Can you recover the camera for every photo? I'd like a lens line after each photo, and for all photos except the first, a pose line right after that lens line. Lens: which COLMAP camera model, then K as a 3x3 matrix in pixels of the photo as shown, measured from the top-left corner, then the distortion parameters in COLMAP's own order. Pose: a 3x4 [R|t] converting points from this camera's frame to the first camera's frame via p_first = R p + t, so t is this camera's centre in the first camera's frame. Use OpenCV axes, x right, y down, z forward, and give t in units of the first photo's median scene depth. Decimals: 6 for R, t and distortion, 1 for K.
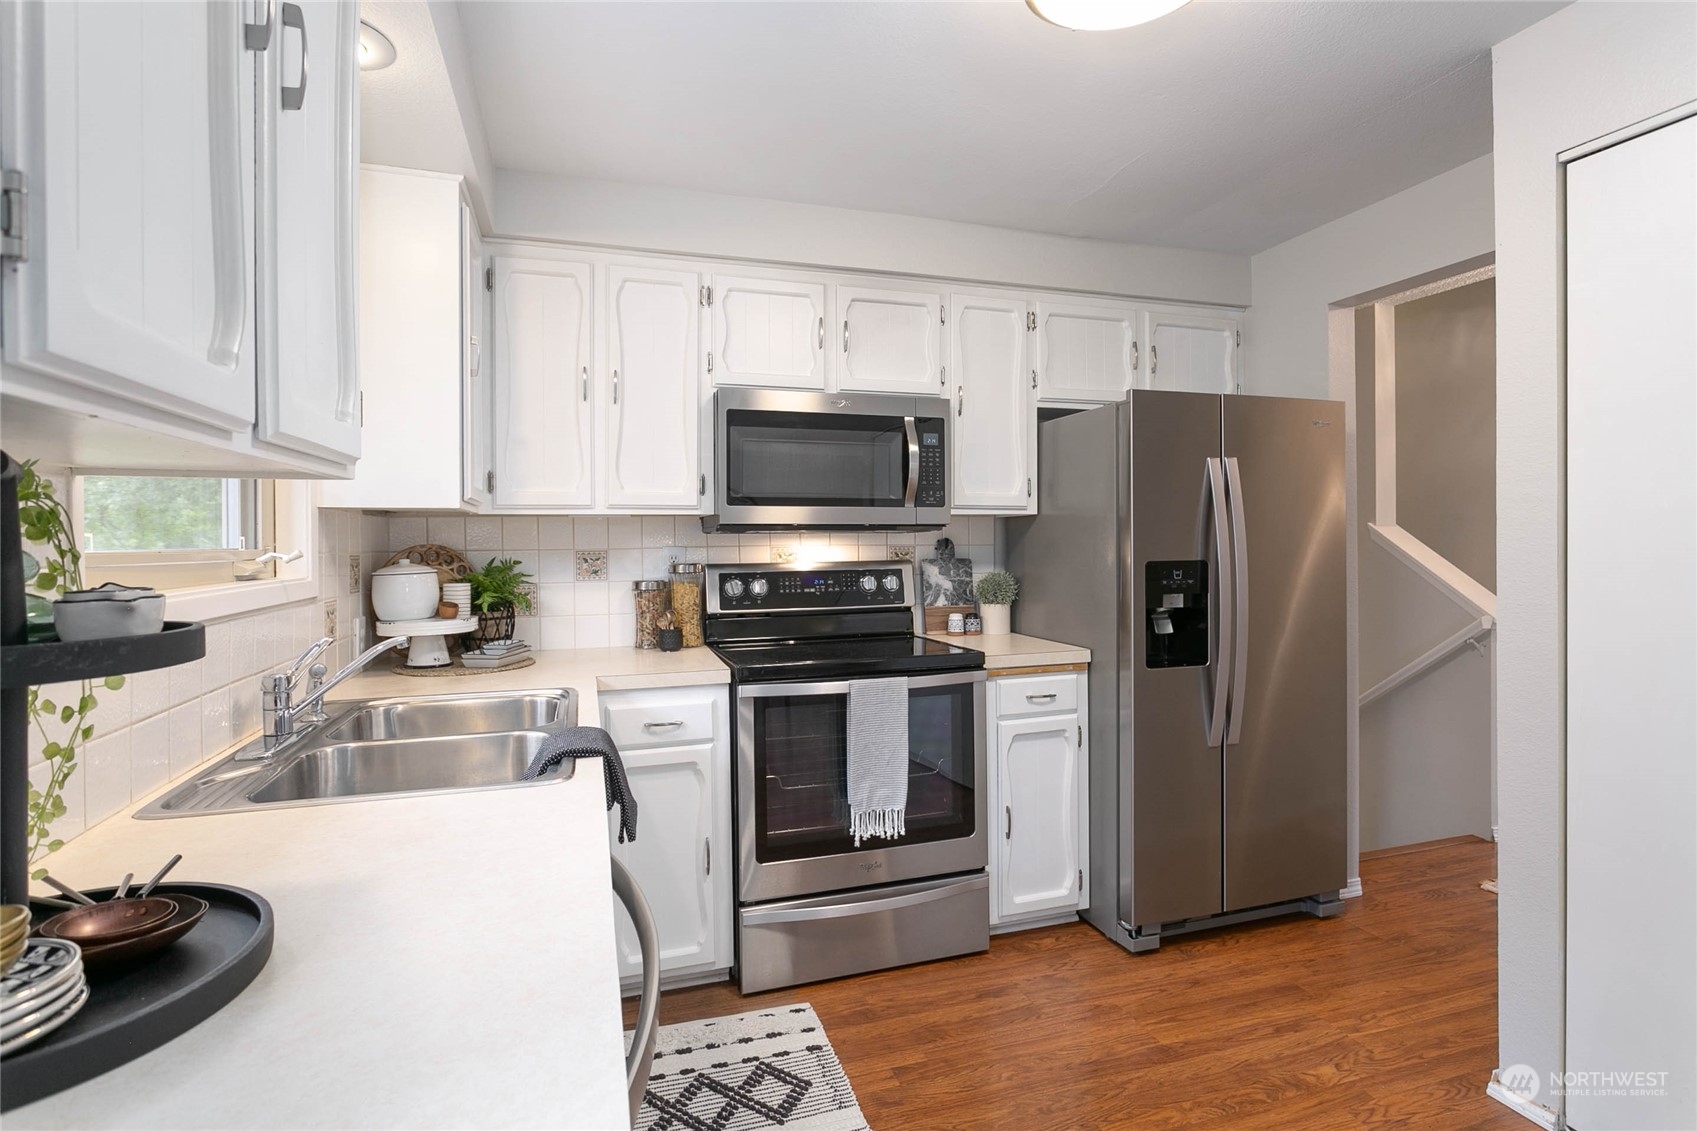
lens RADIAL K [[861.0, 0, 863.2], [0, 861.0, 535.2], [0, 0, 1]] dist [-0.010383, 0.005049]
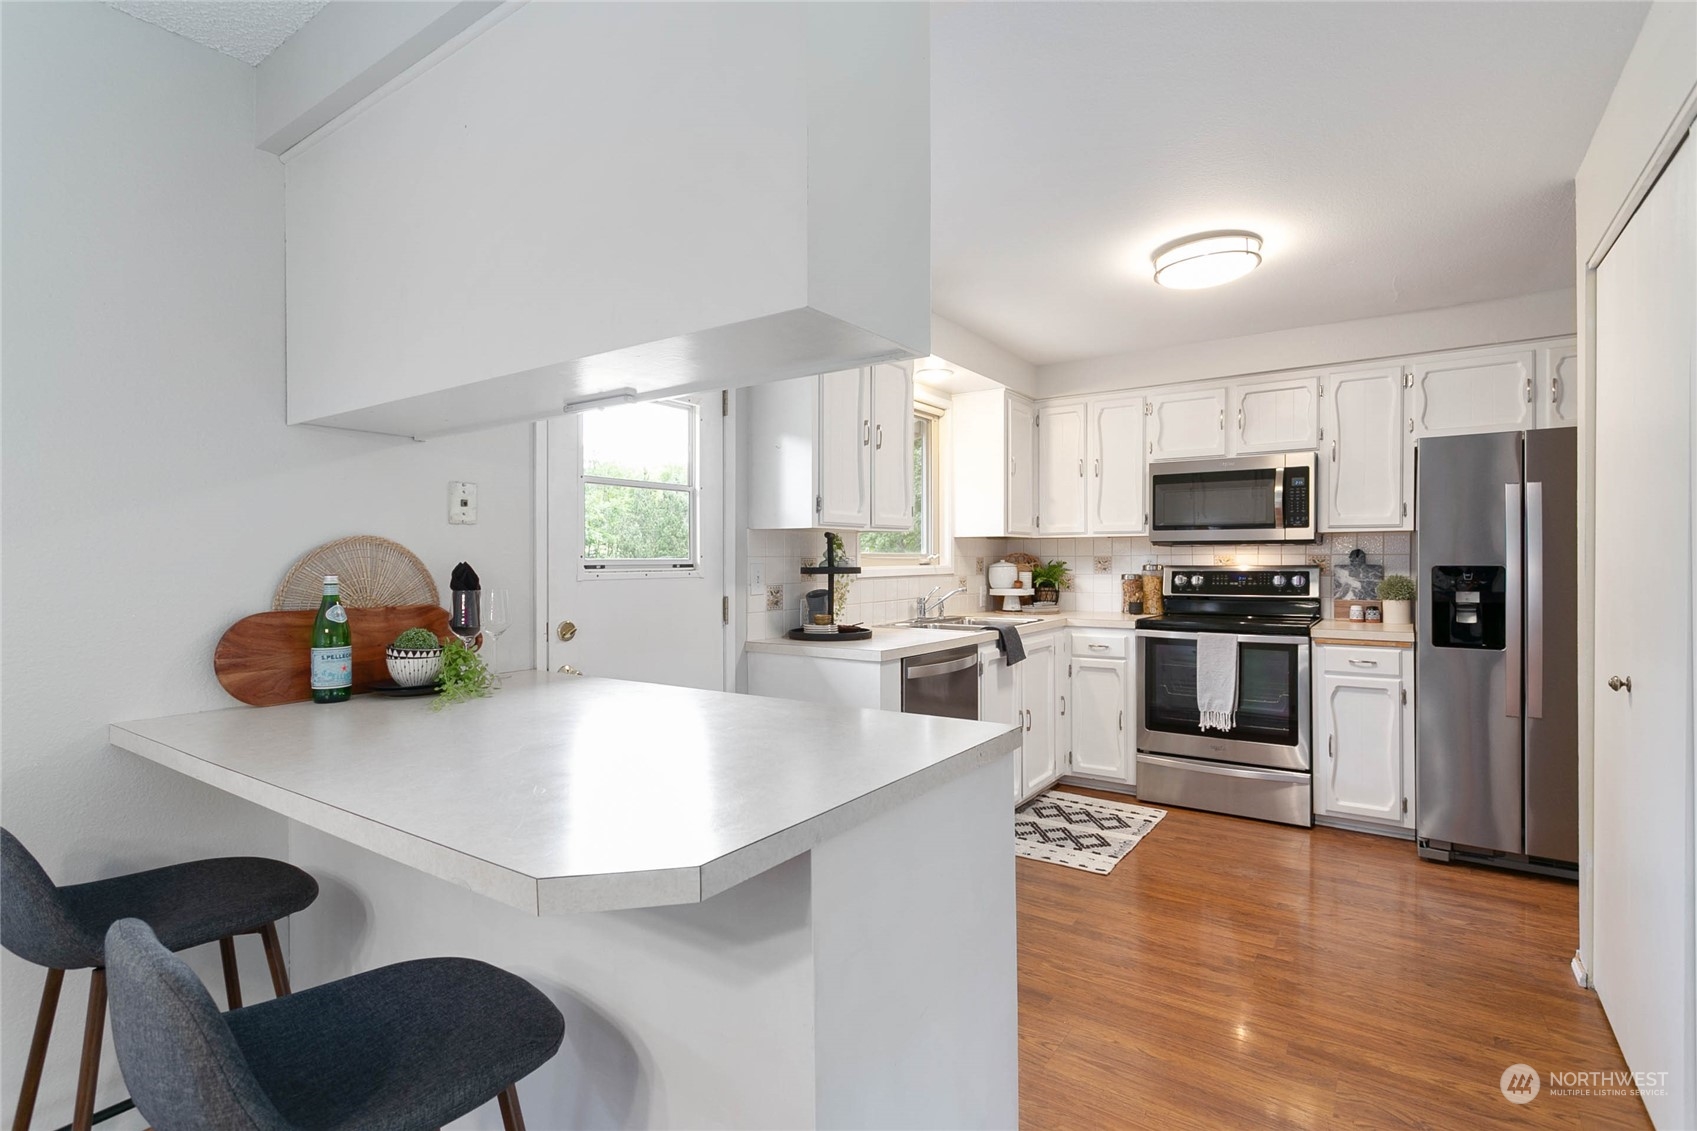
lens RADIAL K [[813.2, 0, 846.6], [0, 813.2, 566.0], [0, 0, 1]] dist [-0.001921, 0.002645]
pose [[0.596116, 0.012513, -0.802801, 0.780769], [0.002449, 0.999846, 0.017403, 0.006509], [0.802894, -0.012340, 0.595993, -0.467554]]
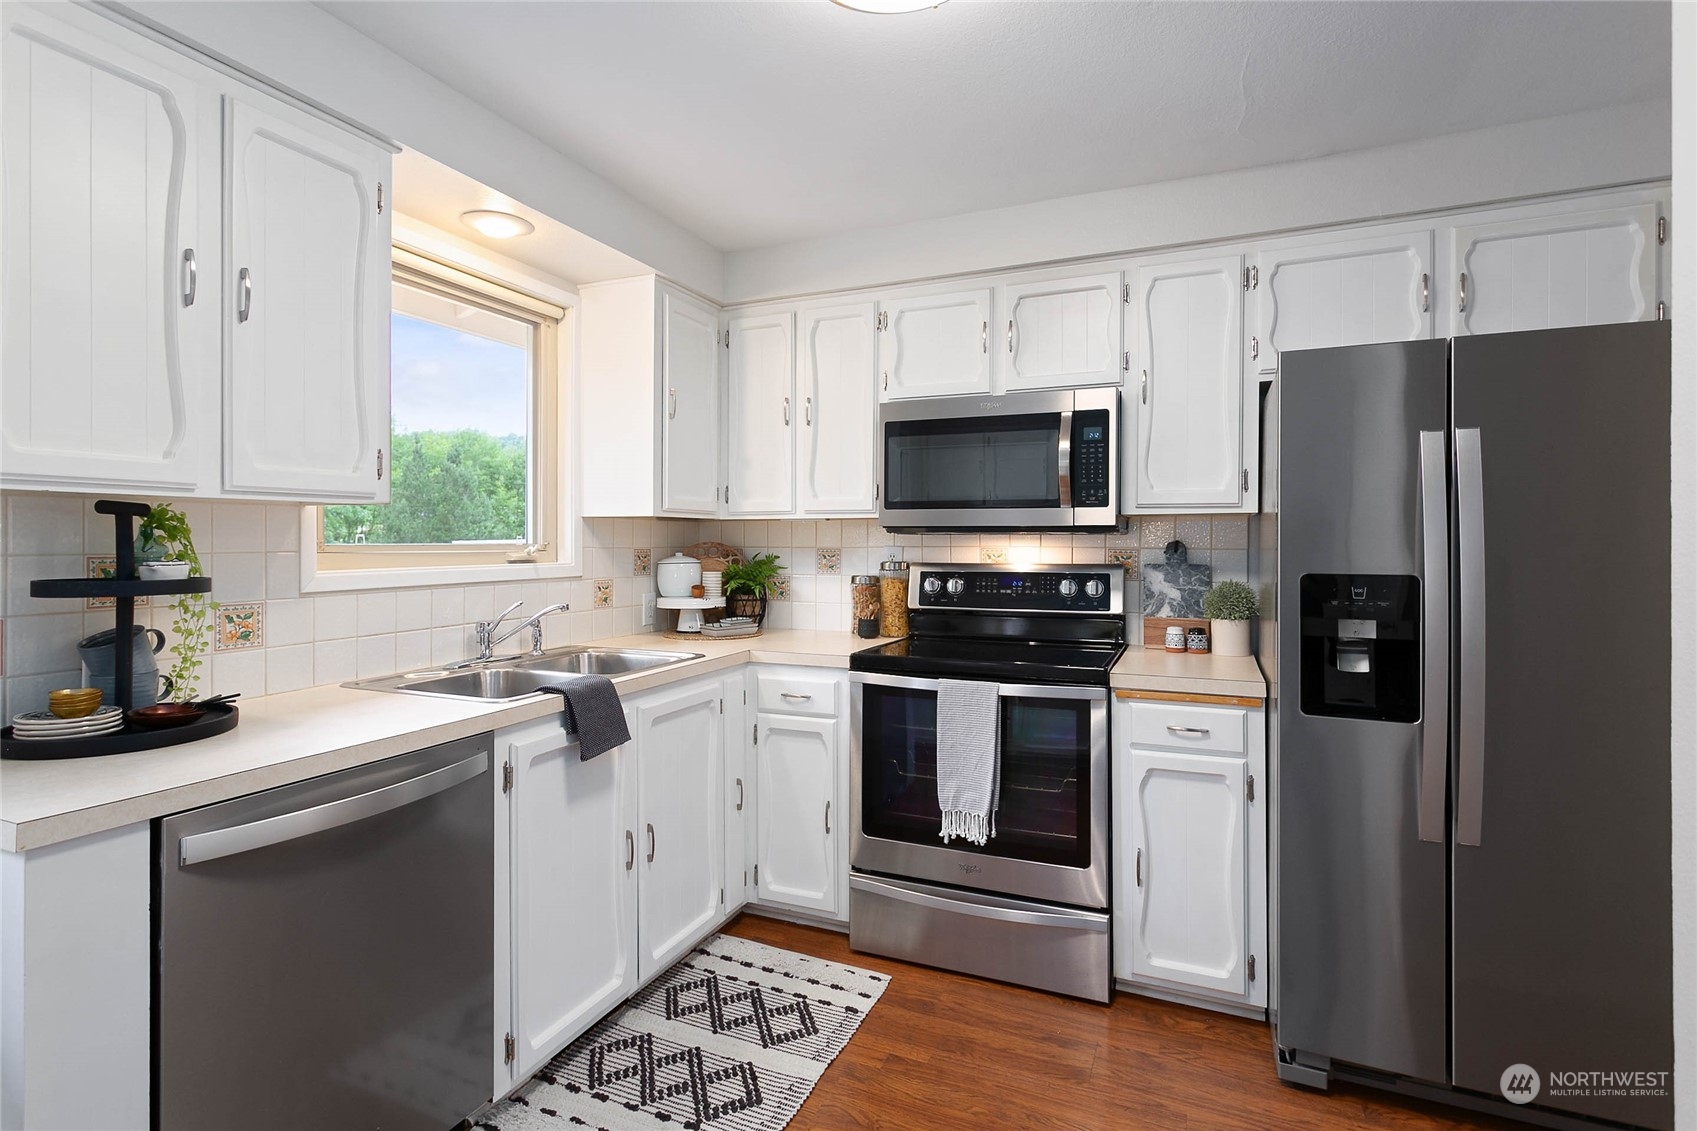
lens RADIAL K [[813.2, 0, 849.6], [0, 813.2, 545.1], [0, 0, 1]] dist [-0.001921, 0.002645]
pose [[0.744043, 0.011906, -0.668025, 0.499530], [-0.003837, 0.999901, 0.013547, -0.003029], [0.668120, -0.007516, 0.744015, 0.191161]]
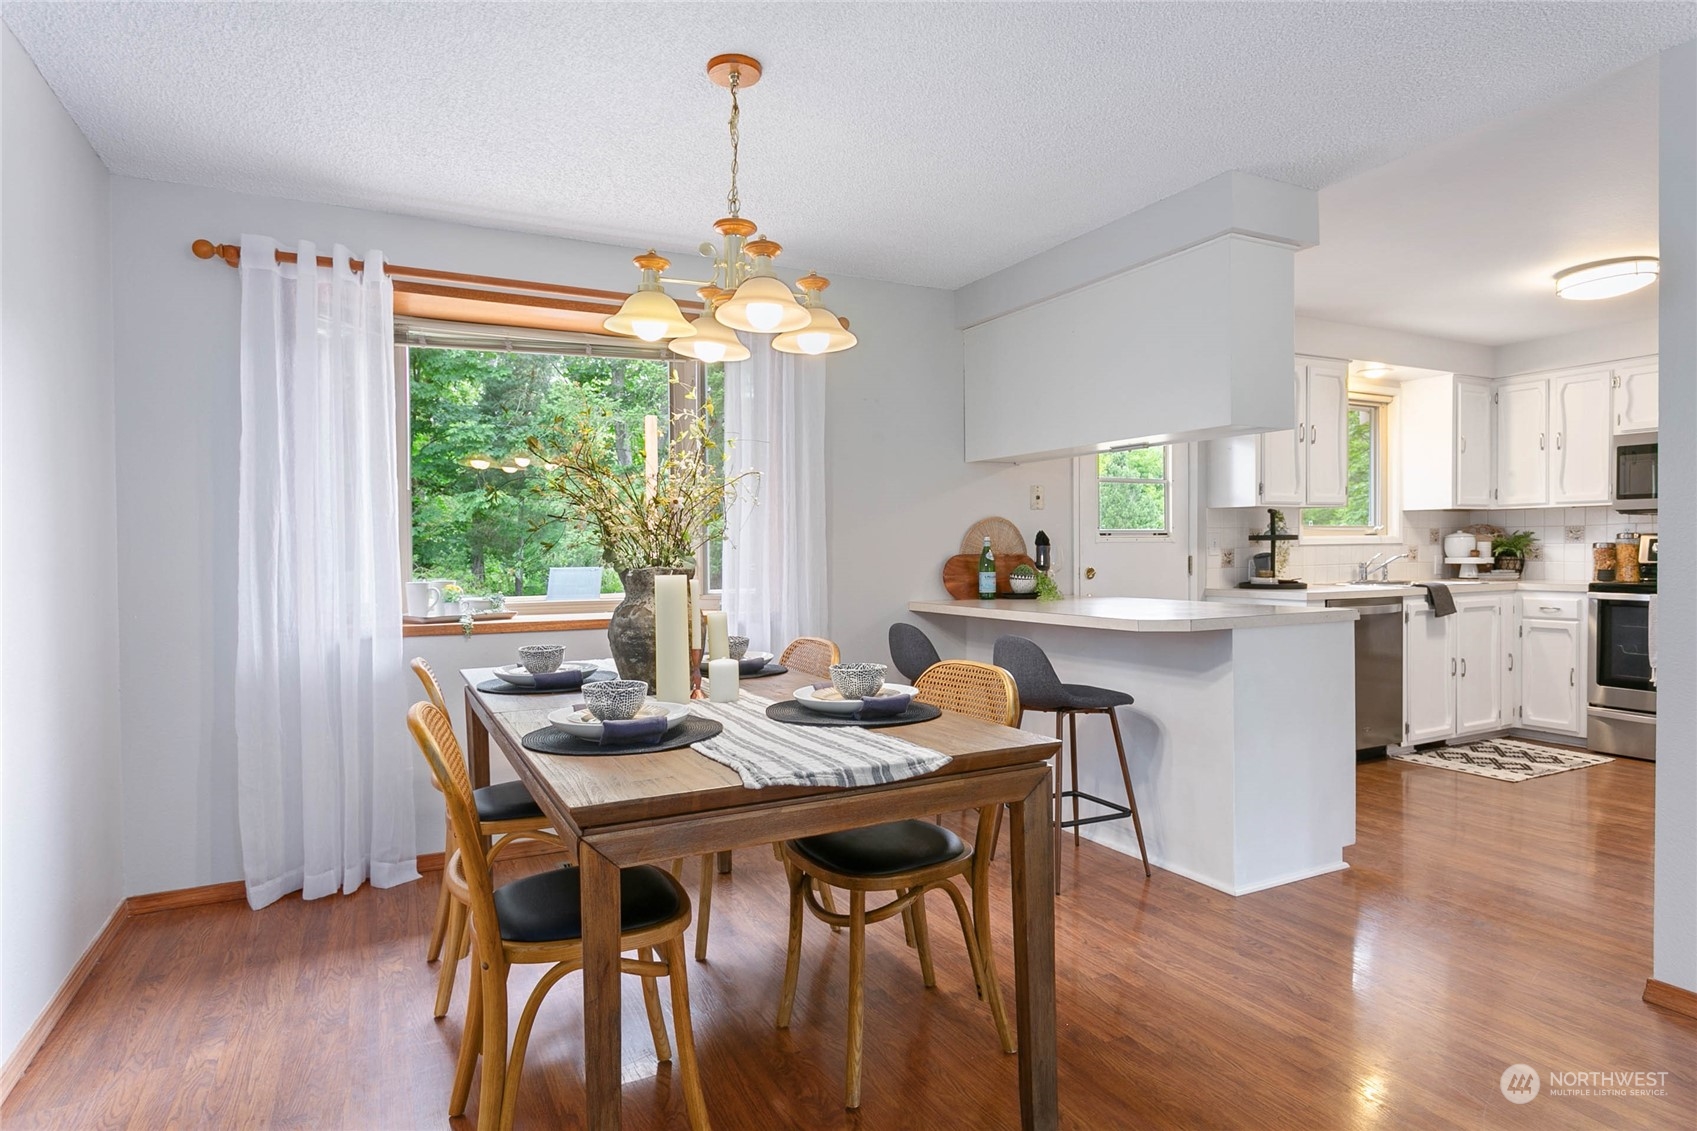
lens RADIAL K [[961.2, 0, 849.9], [0, 961.2, 567.4], [0, 0, 1]] dist [-0.002030, 0.004902]
pose [[0.162243, 0.026565, -0.986393, 1.566127], [0.013043, 0.999492, 0.029063, 0.027744], [0.986665, -0.017581, 0.161814, -0.916247]]
